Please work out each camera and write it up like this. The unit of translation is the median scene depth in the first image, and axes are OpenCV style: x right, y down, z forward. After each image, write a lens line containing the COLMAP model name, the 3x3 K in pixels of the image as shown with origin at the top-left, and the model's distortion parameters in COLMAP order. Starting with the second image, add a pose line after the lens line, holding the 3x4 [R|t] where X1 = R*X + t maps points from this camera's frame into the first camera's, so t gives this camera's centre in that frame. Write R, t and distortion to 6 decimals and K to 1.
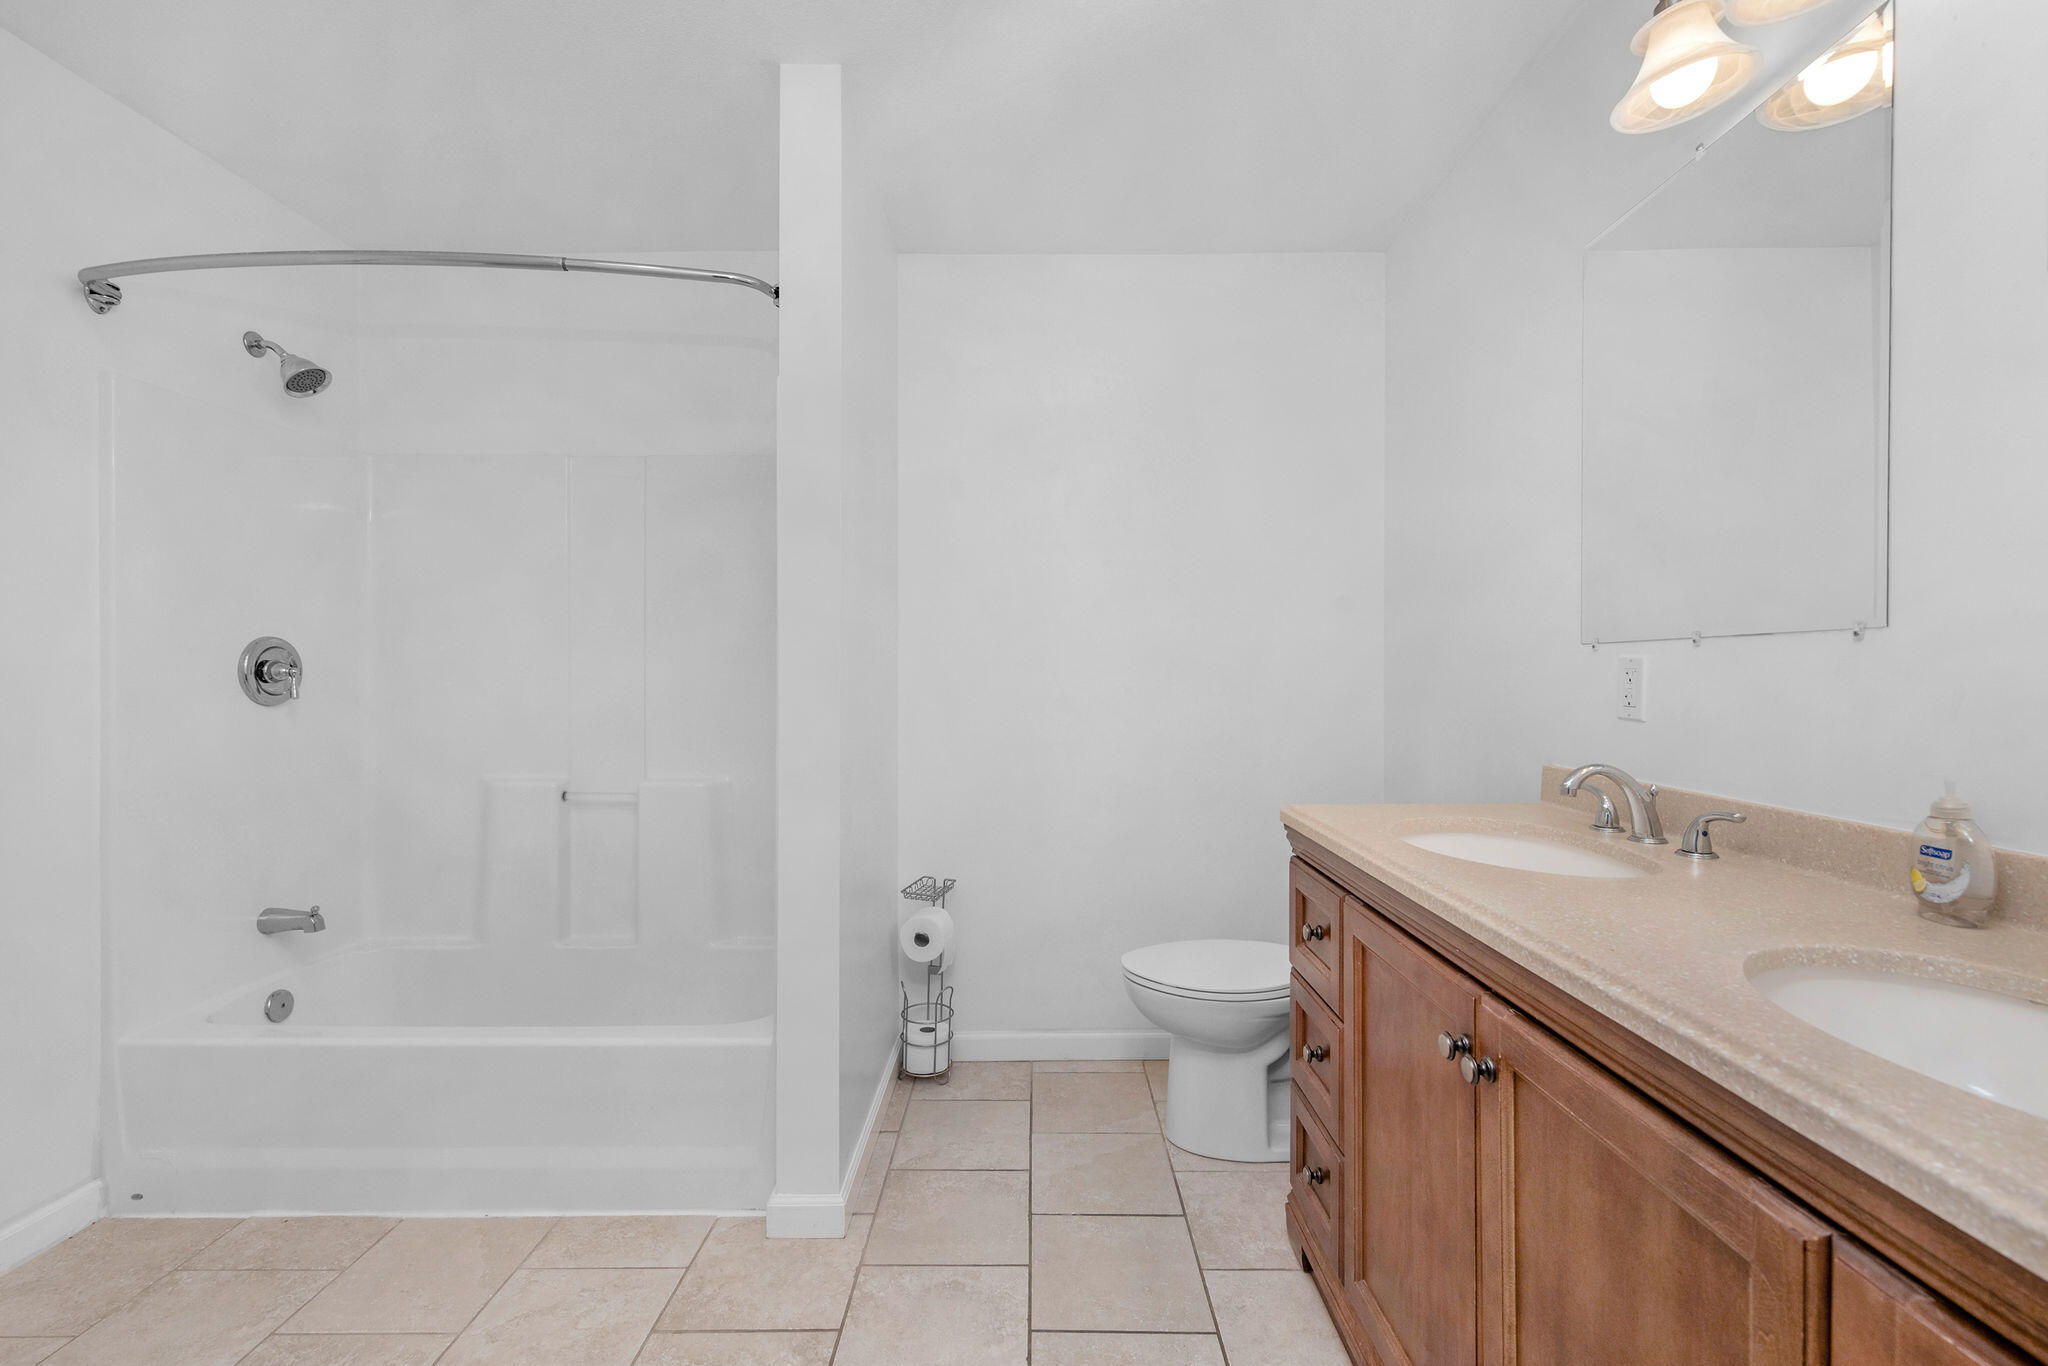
lens RADIAL K [[891.5, 0, 1024.0], [0, 891.5, 683.0], [0, 0, 1]] dist [-0.000131, -0.000032]
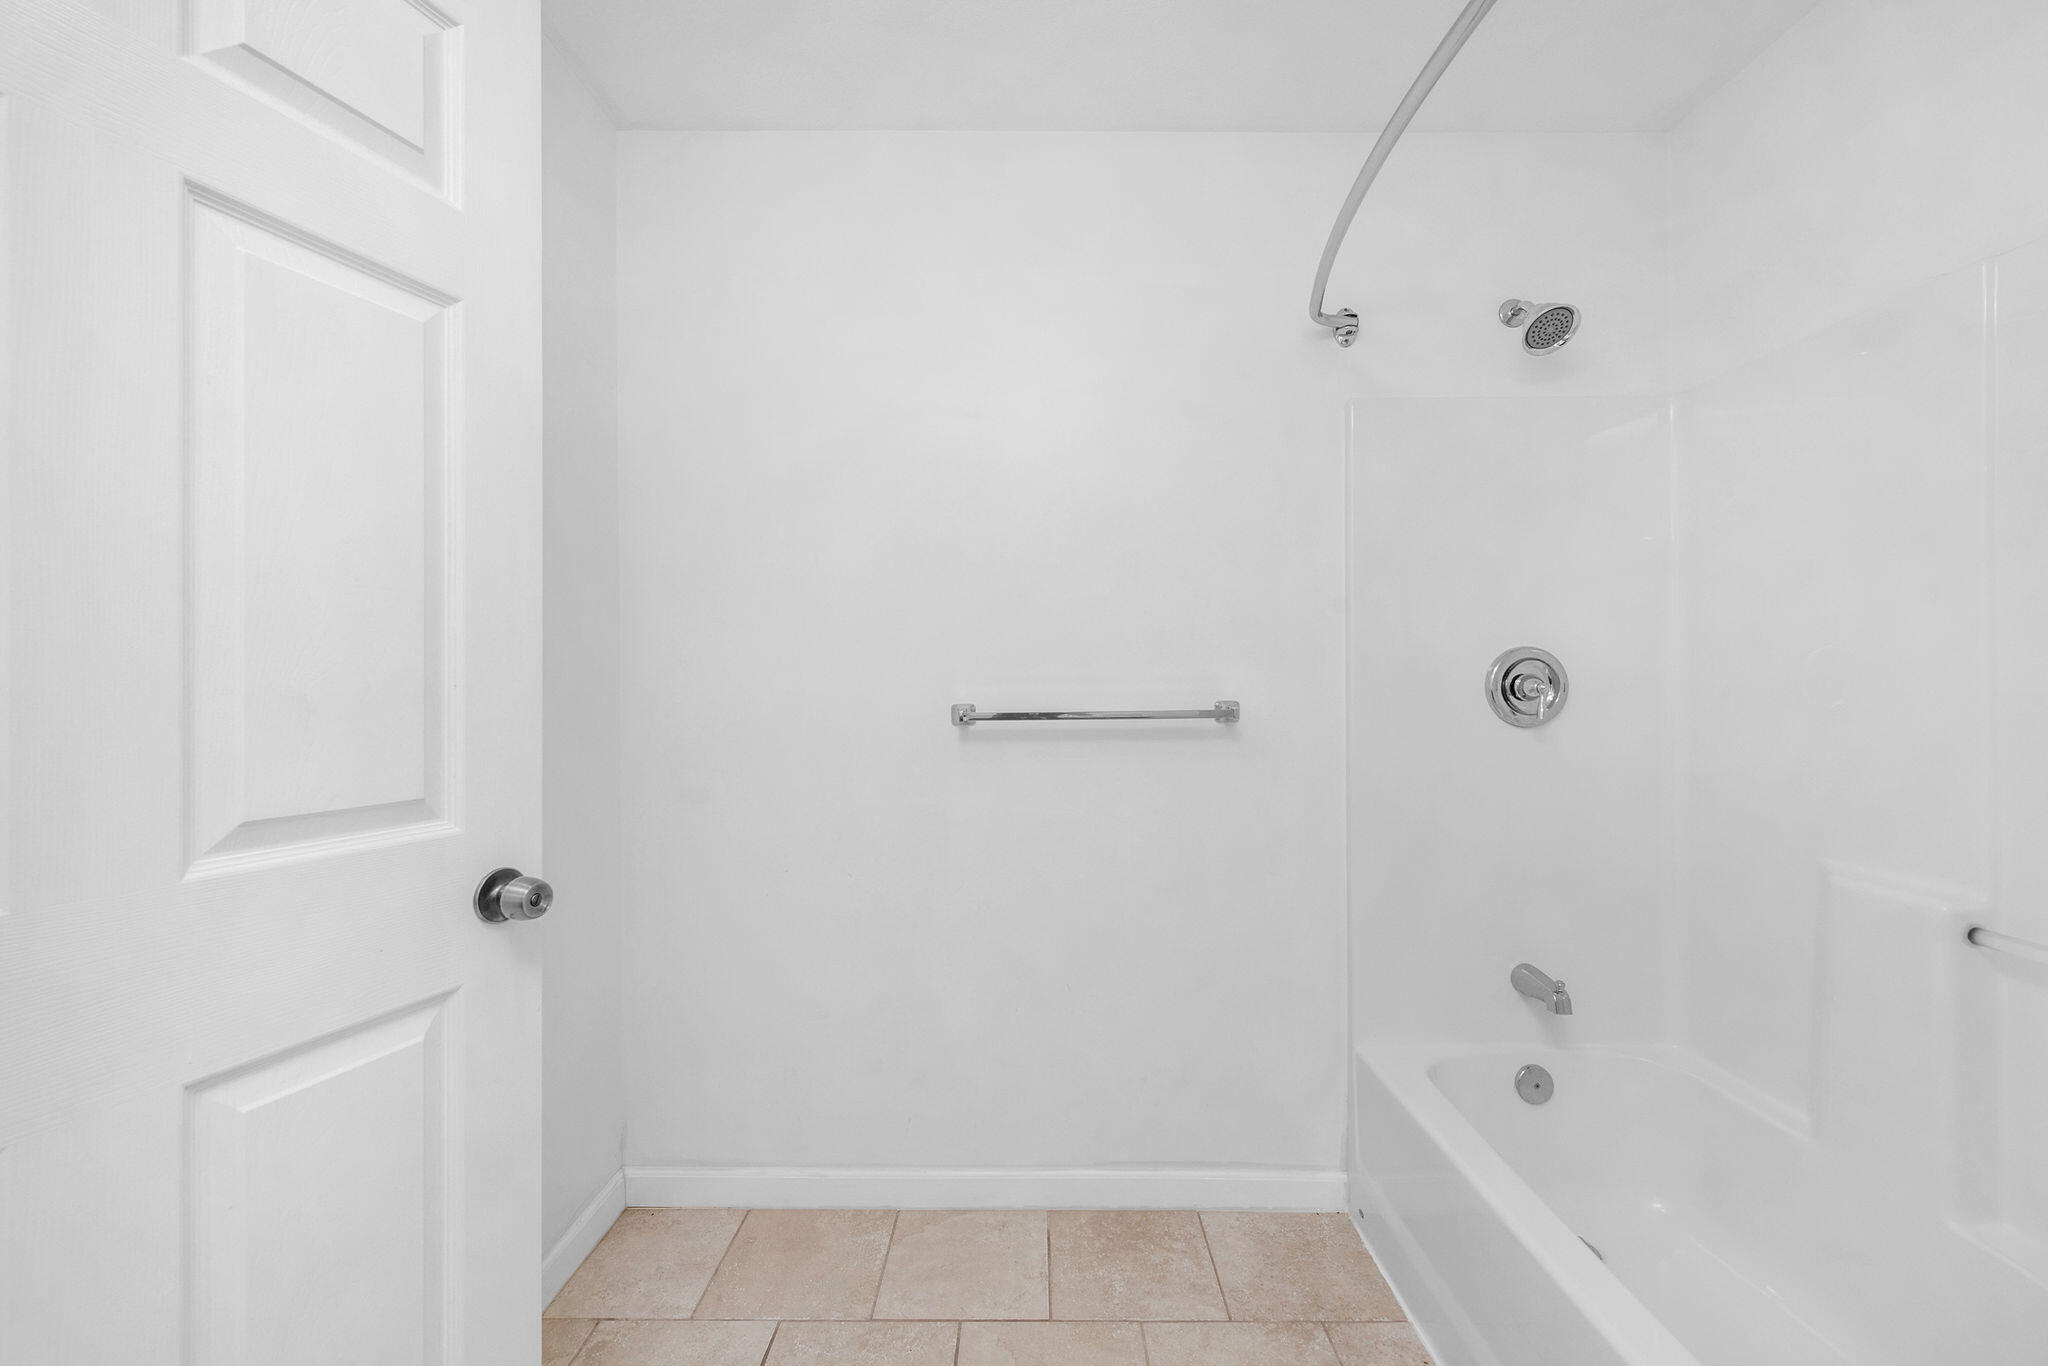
lens RADIAL K [[803.6, 0, 1035.5], [0, 803.6, 683.0], [0, 0, 1]] dist [0.000557, -0.000617]
pose [[0.013918, -0.005245, -0.999889, -0.080966], [-0.008912, 0.999946, -0.005369, -0.008500], [0.999863, 0.008986, 0.013870, 0.518773]]
